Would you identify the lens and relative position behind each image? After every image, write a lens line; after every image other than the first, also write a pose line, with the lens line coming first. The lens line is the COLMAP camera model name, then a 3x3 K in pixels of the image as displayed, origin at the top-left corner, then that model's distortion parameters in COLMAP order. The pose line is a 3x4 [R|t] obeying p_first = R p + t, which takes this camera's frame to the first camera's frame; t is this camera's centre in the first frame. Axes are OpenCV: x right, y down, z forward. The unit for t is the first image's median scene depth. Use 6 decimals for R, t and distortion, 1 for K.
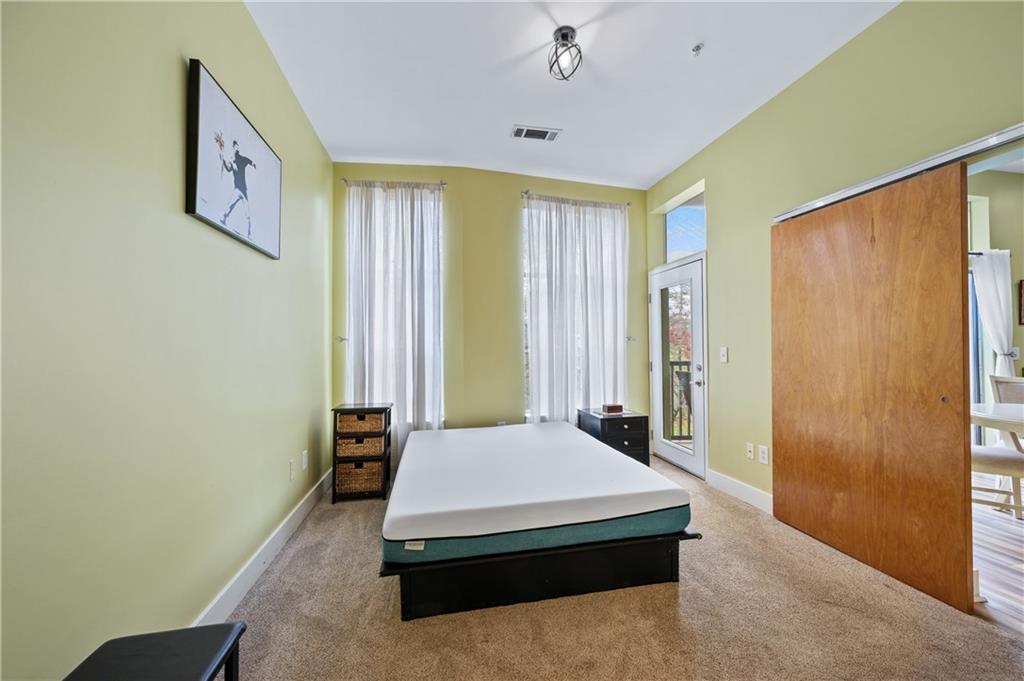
lens RADIAL K [[405.2, 0, 520.8], [0, 405.2, 339.7], [0, 0, 1]] dist [0.000419, 0.000458]
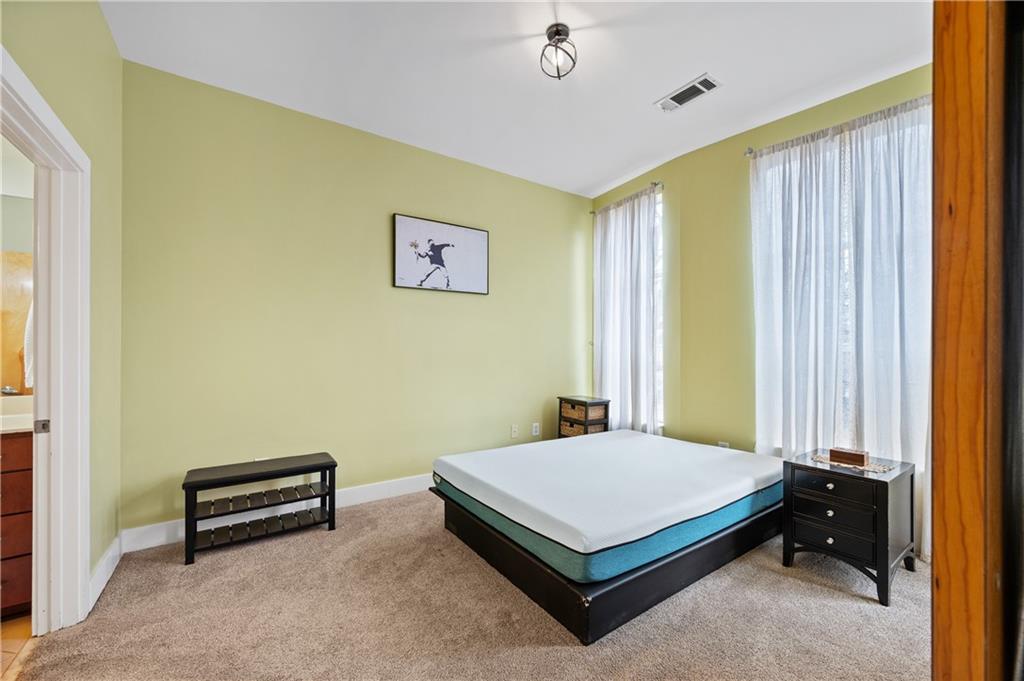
lens RADIAL K [[405.2, 0, 521.3], [0, 405.2, 349.0], [0, 0, 1]] dist [0.000419, 0.000458]
pose [[0.397626, 0.010998, -0.917482, 0.585219], [0.006161, 0.999874, 0.014656, -0.003570], [0.917527, -0.011480, 0.397508, 0.311042]]
